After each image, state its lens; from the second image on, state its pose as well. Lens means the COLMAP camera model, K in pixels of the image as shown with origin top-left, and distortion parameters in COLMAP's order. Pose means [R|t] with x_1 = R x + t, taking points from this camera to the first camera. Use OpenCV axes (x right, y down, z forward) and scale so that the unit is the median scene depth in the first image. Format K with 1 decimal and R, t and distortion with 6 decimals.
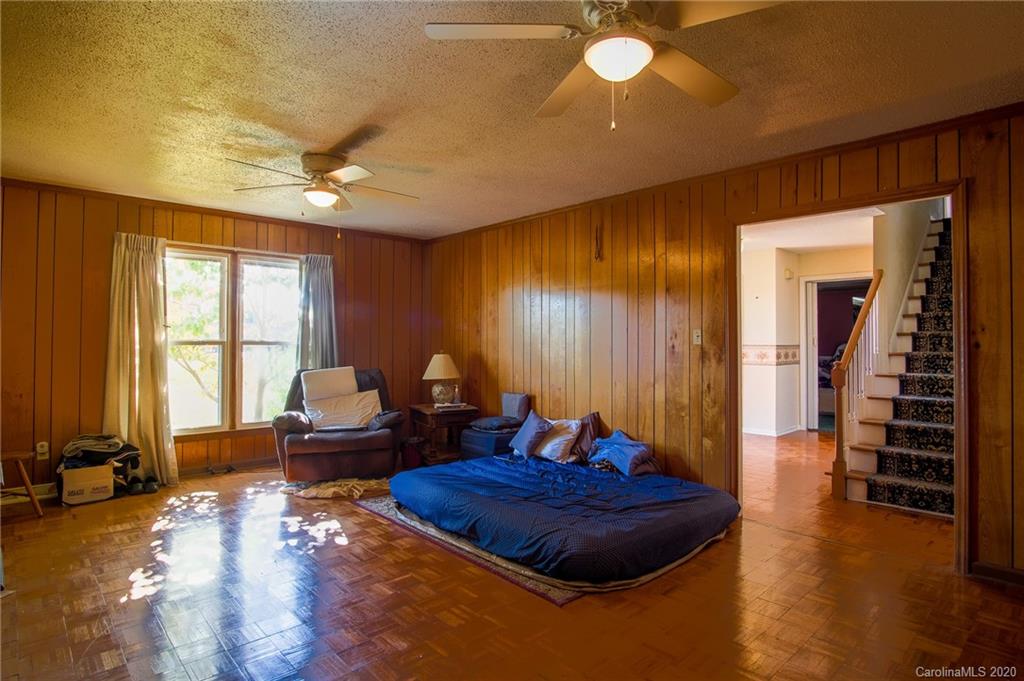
lens RADIAL K [[550.3, 0, 517.5], [0, 550.3, 339.7], [0, 0, 1]] dist [-0.026478, -0.000692]
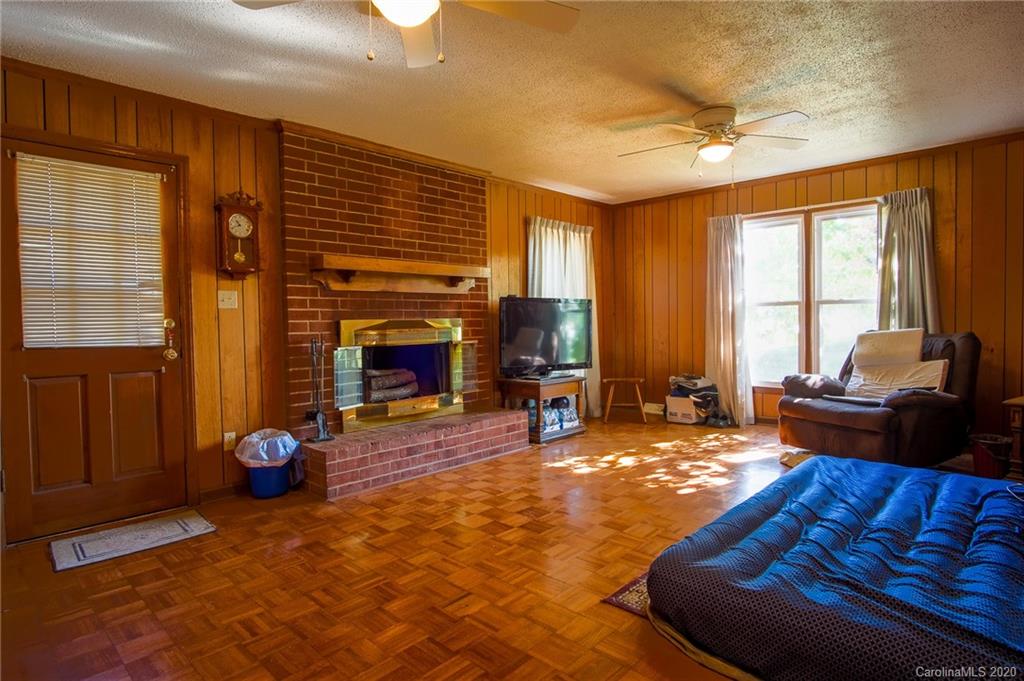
lens RADIAL K [[550.3, 0, 517.7], [0, 550.3, 339.4], [0, 0, 1]] dist [-0.026478, -0.000692]
pose [[0.058914, 0.033002, -0.997717, 0.493767], [0.023171, 0.999139, 0.034417, 0.028976], [0.997994, -0.025146, 0.058099, 0.458132]]
